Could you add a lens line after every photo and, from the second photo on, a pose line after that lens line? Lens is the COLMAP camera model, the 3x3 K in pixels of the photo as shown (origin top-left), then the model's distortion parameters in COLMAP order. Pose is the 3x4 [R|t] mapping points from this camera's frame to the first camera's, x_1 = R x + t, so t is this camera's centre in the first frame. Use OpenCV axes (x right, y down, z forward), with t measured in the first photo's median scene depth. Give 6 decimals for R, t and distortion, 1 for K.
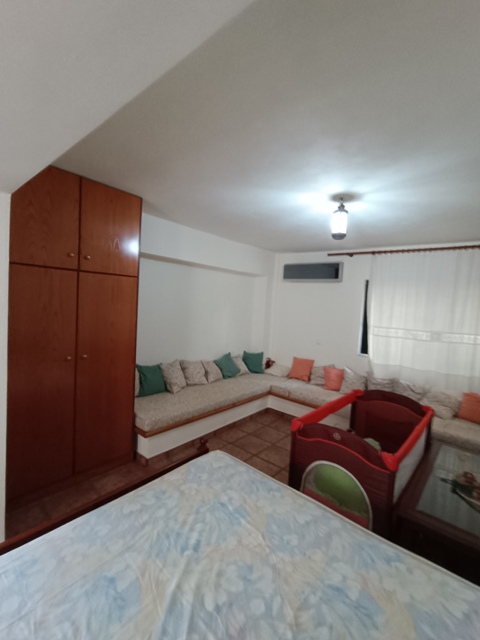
lens RADIAL K [[288.6, 0, 239.8], [0, 288.6, 321.5], [0, 0, 1]] dist [-0.013488, 0.006661]
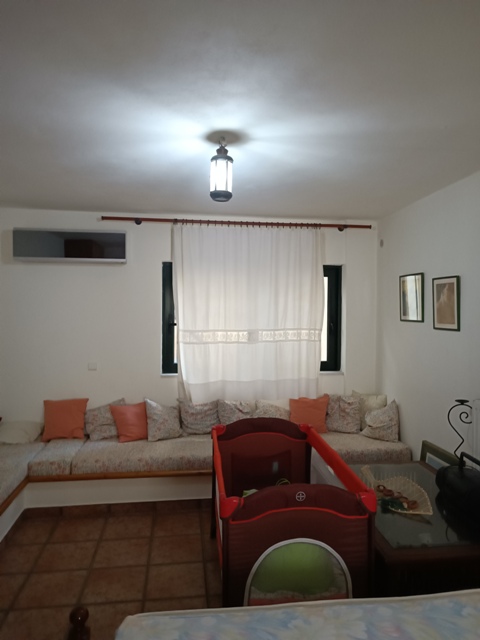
lens RADIAL K [[463.4, 0, 244.8], [0, 463.4, 321.2], [0, 0, 1]] dist [0.041295, -0.043739]
pose [[0.667077, -0.077711, 0.740925, -0.323597], [0.083041, 0.996103, 0.029711, -0.032969], [-0.740346, 0.041708, 0.670931, 0.210147]]
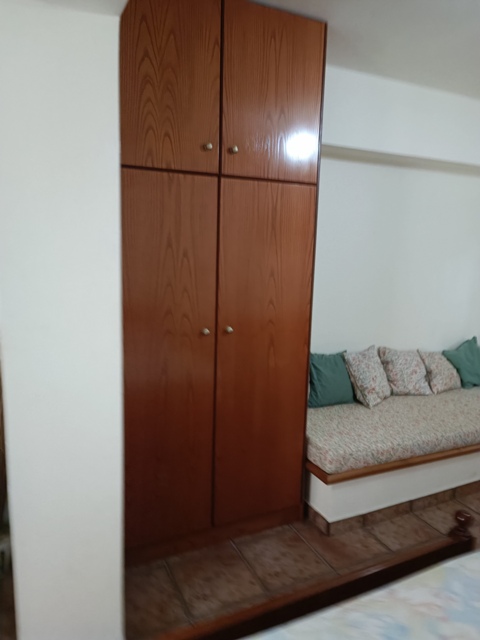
lens RADIAL K [[463.4, 0, 240.8], [0, 463.4, 317.8], [0, 0, 1]] dist [0.041295, -0.043739]
pose [[0.909611, 0.022522, -0.414849, -0.103317], [0.003833, 0.998032, 0.062588, 0.030059], [0.415443, -0.058520, 0.907735, 0.131746]]
